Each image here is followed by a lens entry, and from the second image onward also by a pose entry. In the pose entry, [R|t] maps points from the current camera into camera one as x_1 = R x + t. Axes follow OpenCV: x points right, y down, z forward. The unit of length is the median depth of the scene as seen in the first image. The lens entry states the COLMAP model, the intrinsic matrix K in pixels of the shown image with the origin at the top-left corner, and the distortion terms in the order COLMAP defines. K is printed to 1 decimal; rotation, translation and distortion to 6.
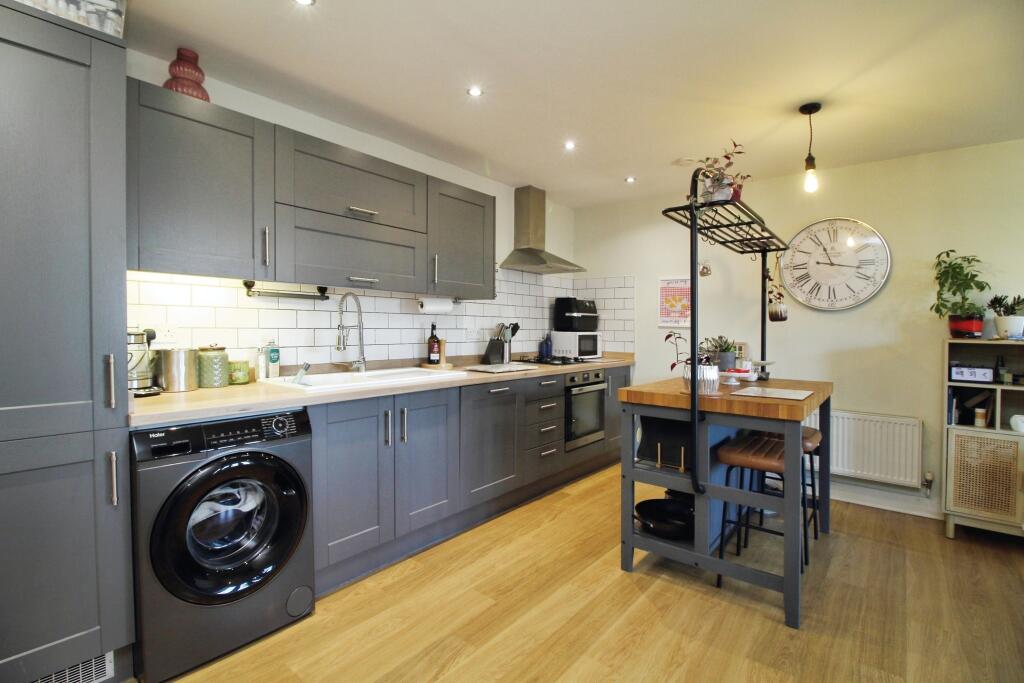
lens RADIAL K [[482.2, 0, 512.0], [0, 482.2, 335.3], [0, 0, 1]] dist [-0.004063, -0.000575]
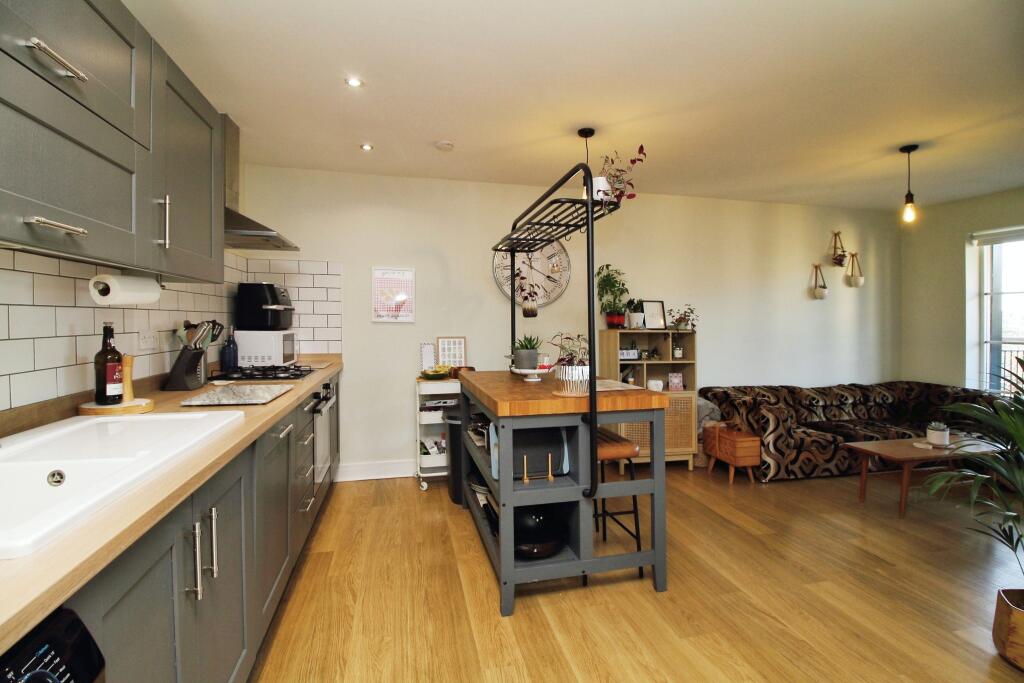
lens RADIAL K [[483.8, 0, 514.4], [0, 483.8, 319.3], [0, 0, 1]] dist [-0.000622, 0.000053]
pose [[0.609069, -0.009946, 0.793055, -0.319635], [0.017851, 0.999840, -0.001170, -0.023028], [-0.792917, 0.014870, 0.609149, 0.349586]]
